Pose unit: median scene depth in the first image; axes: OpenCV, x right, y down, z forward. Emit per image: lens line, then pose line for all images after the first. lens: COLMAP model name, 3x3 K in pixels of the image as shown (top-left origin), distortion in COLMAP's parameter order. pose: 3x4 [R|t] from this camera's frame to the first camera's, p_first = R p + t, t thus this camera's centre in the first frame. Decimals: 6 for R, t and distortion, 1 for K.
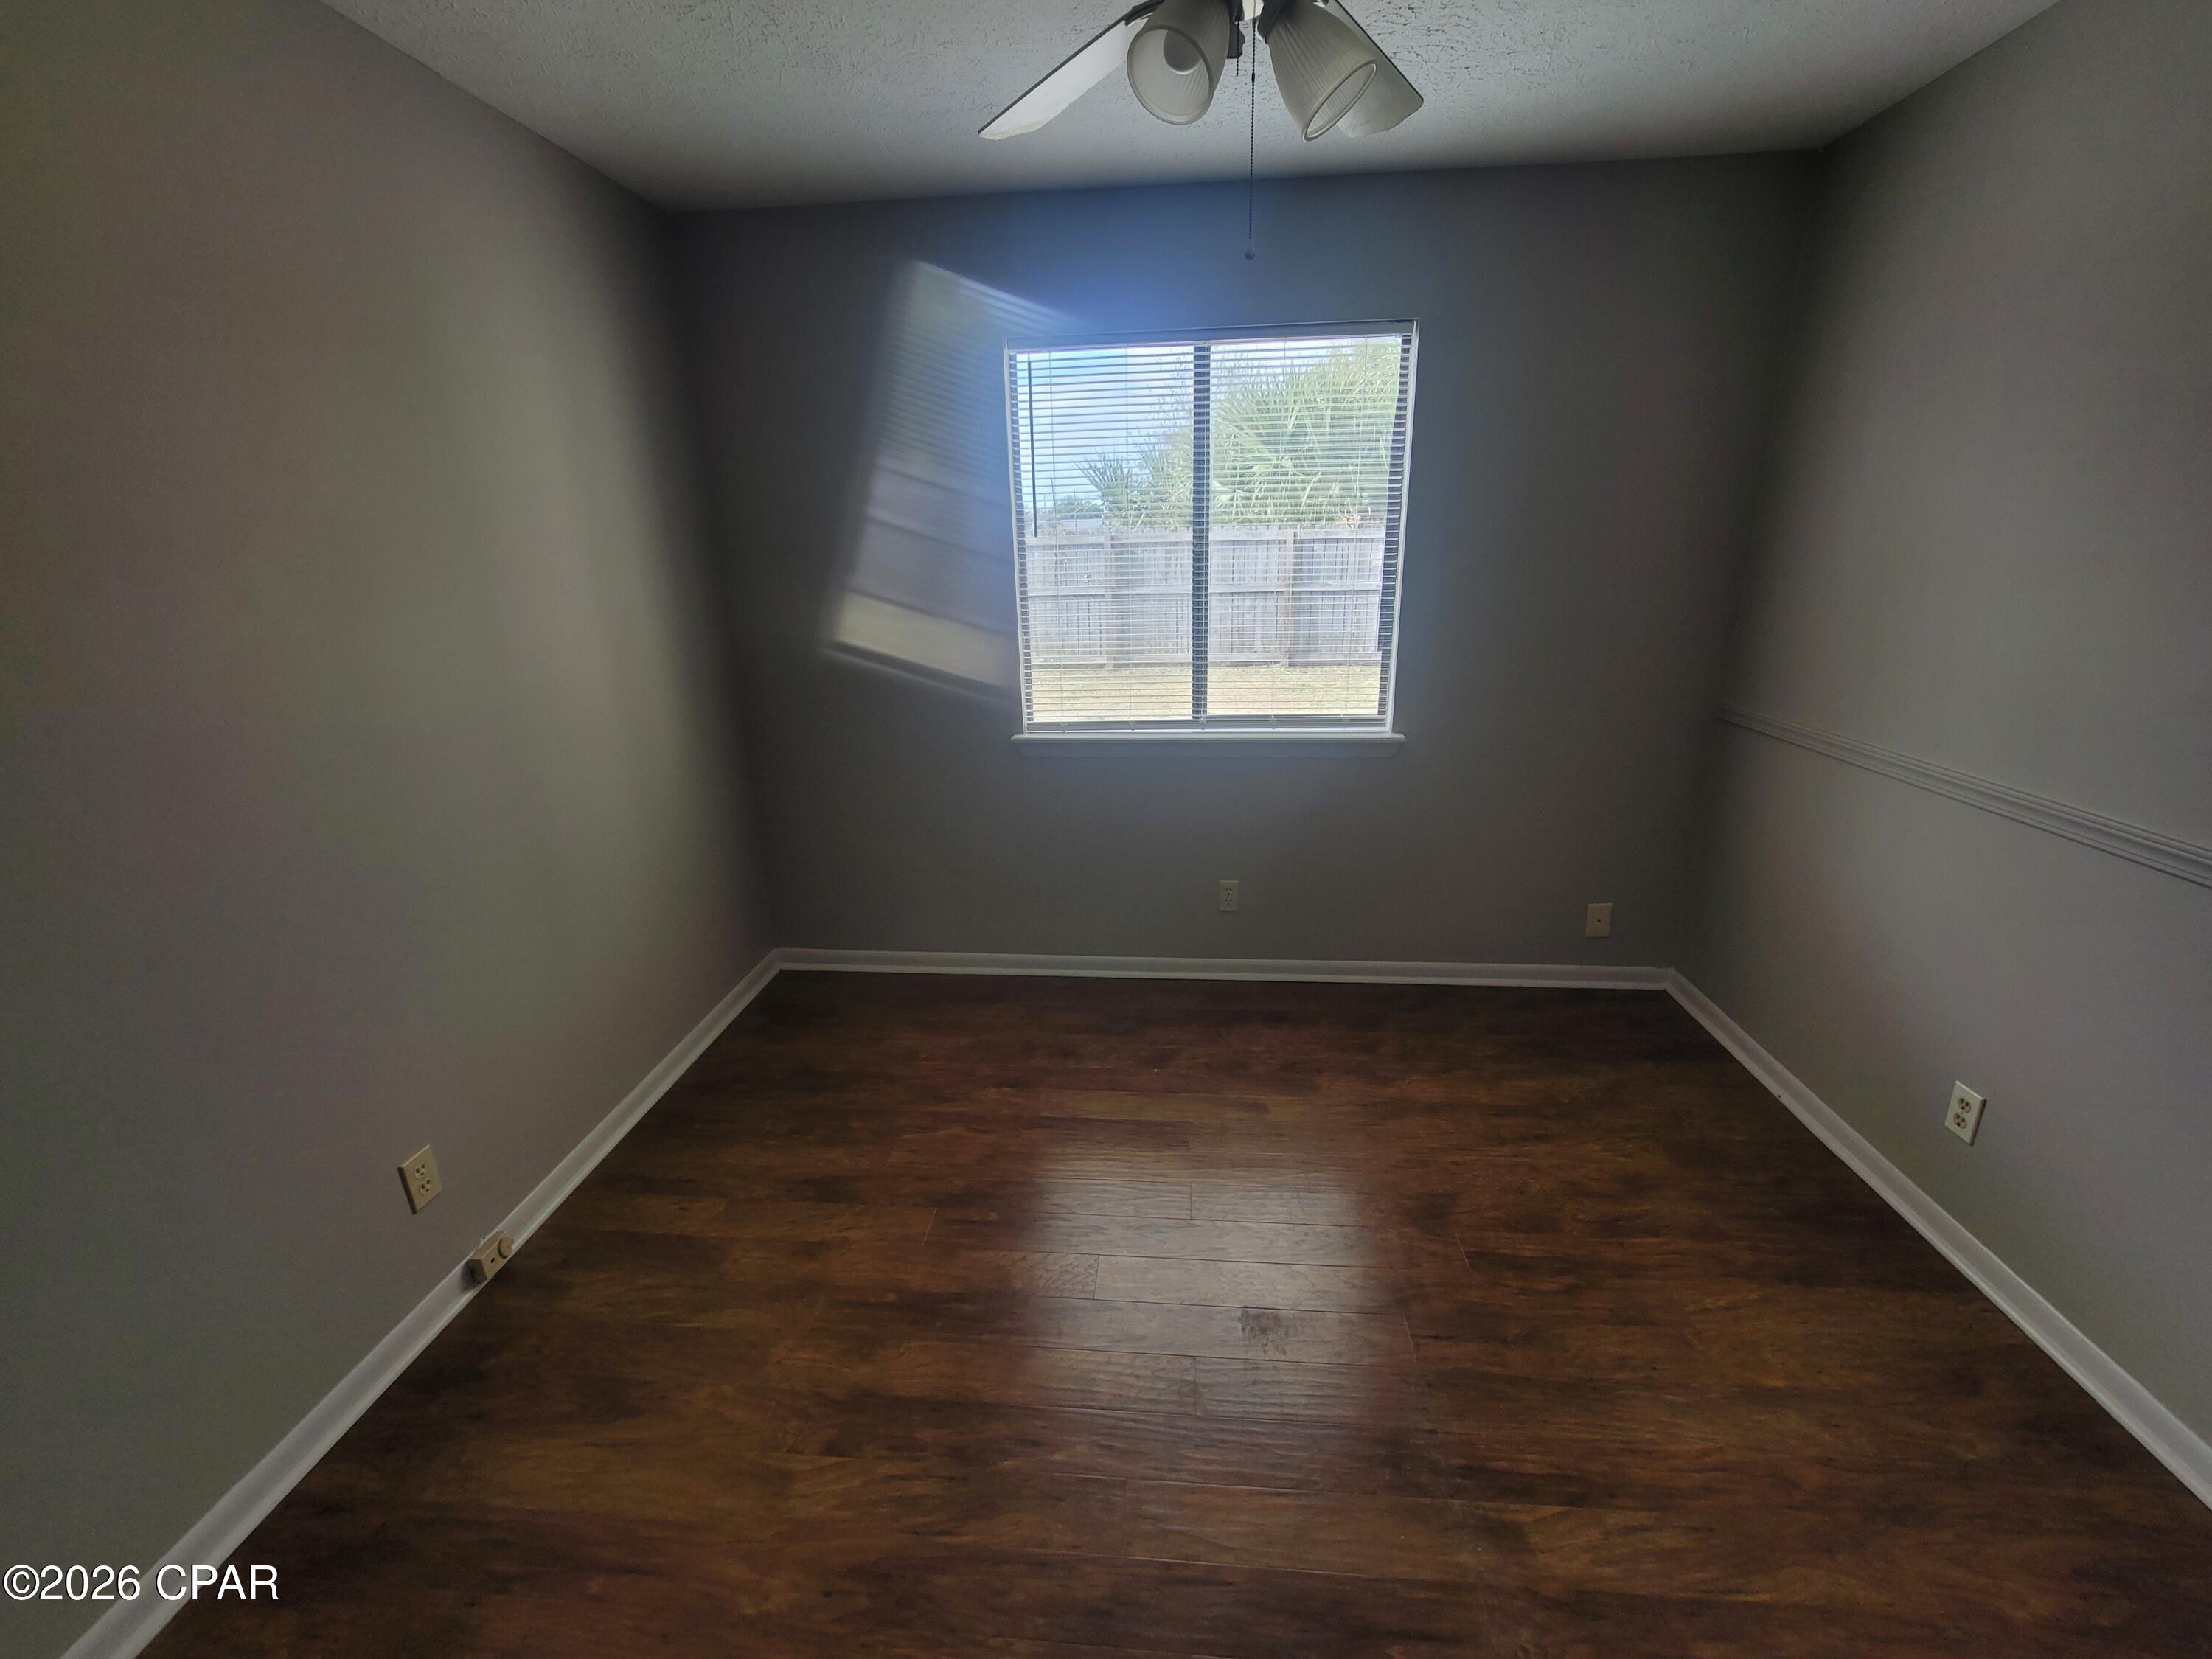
lens RADIAL K [[899.5, 0, 1106.0], [0, 899.5, 829.5], [0, 0, 1]] dist [-0.007144, -0.000040]
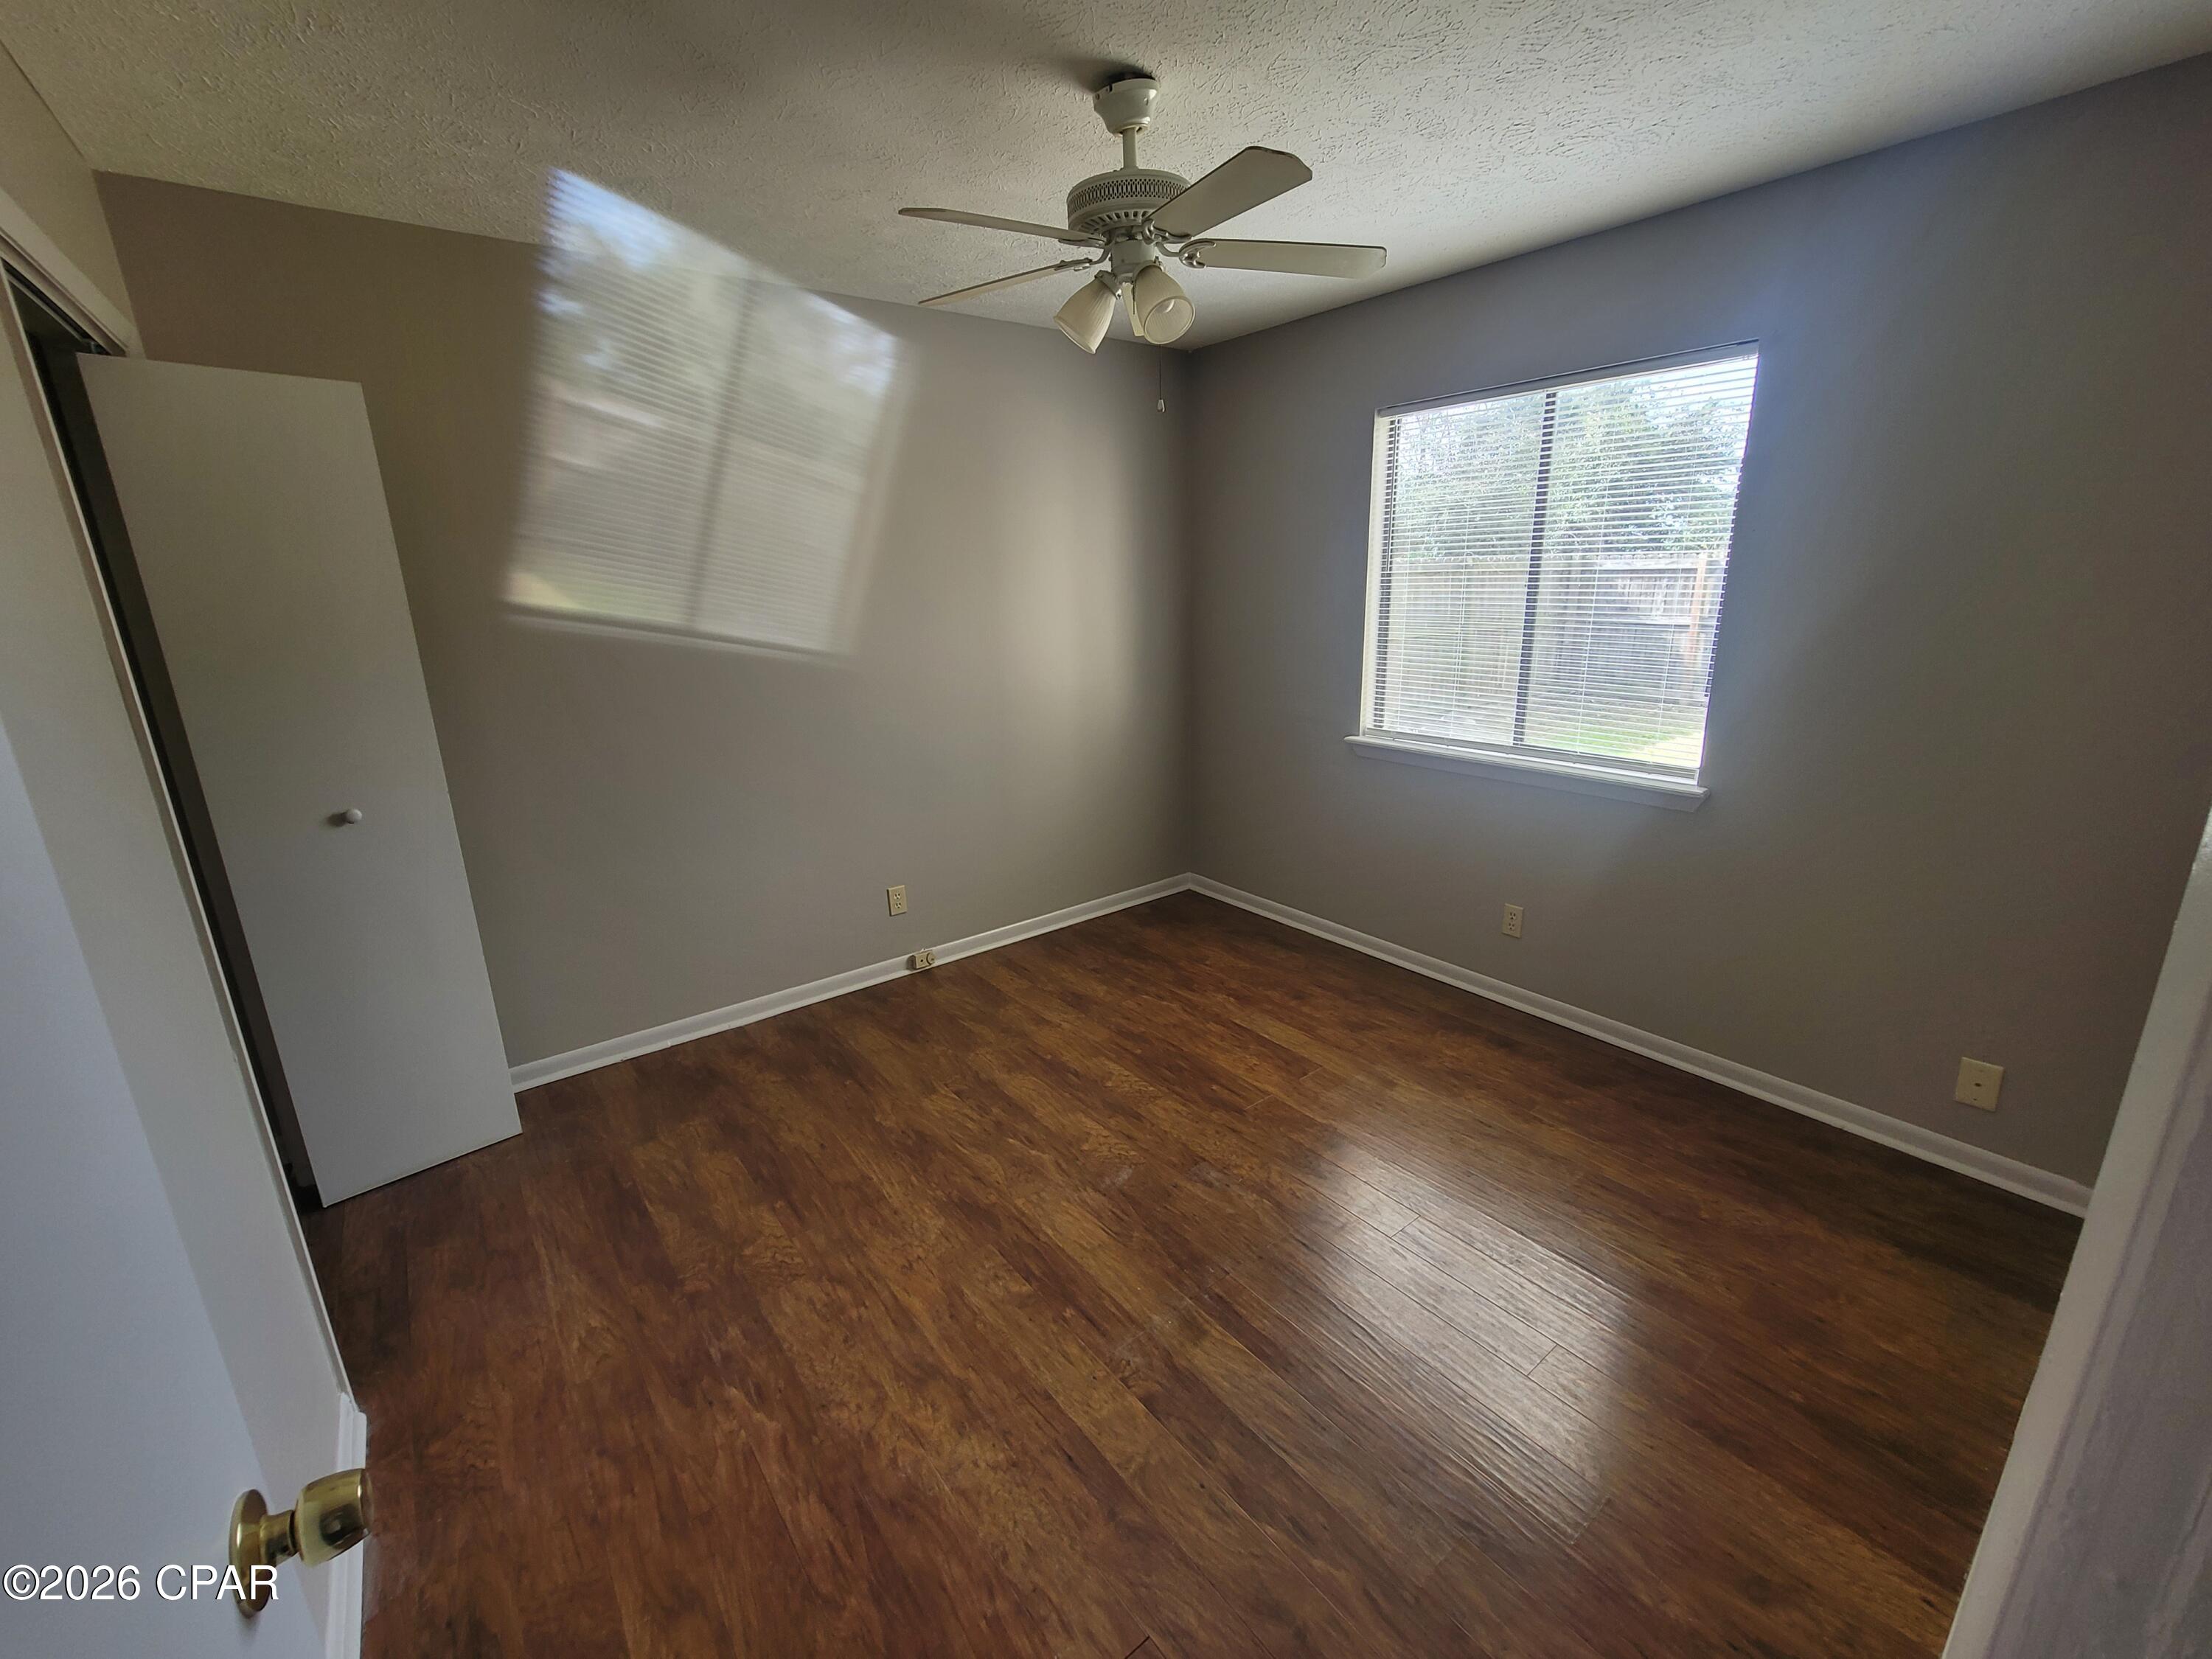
lens RADIAL K [[902.8, 0, 1113.2], [0, 902.8, 827.8], [0, 0, 1]] dist [-0.002225, 0.000254]
pose [[0.683783, 0.201563, -0.701294, 0.710490], [-0.216978, 0.973783, 0.068320, -0.001148], [0.696679, 0.105449, 0.709591, -0.068507]]
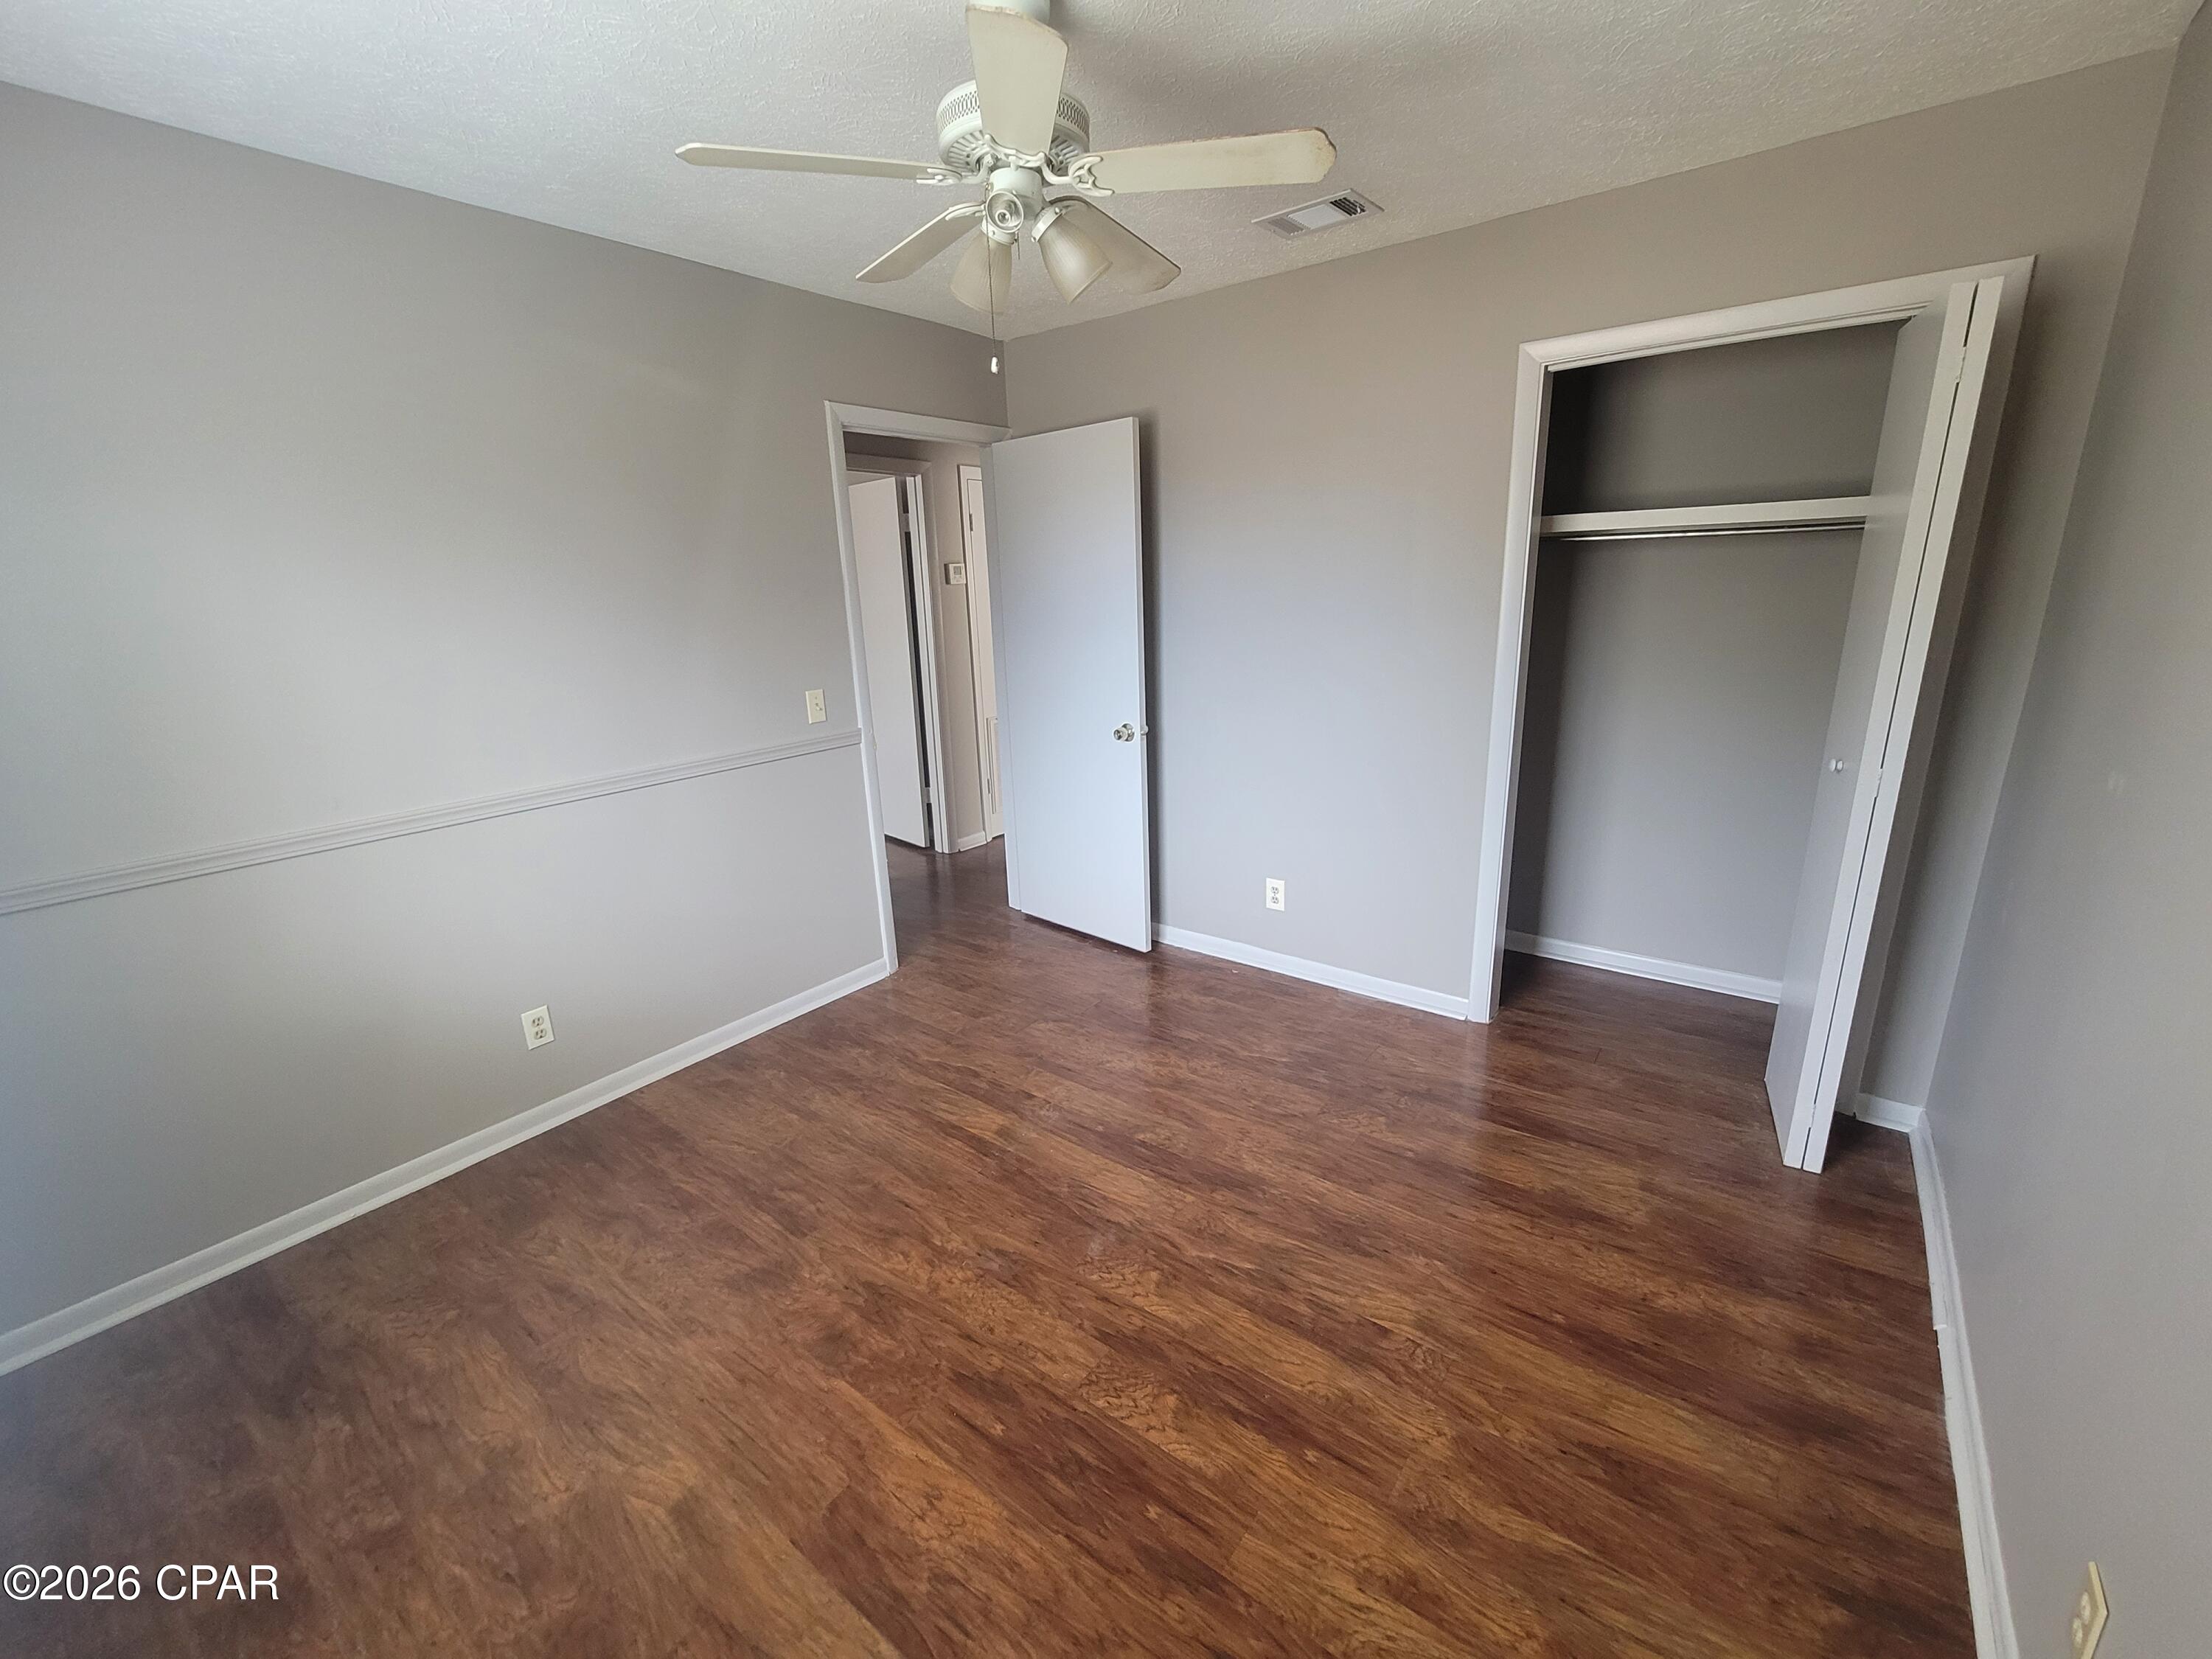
lens RADIAL K [[902.8, 0, 1113.2], [0, 902.8, 827.8], [0, 0, 1]] dist [-0.002225, 0.000254]
pose [[-0.844863, -0.094751, 0.526525, -0.387683], [0.214205, 0.841943, 0.495225, -0.354036], [-0.490227, 0.531182, -0.691030, 1.119355]]
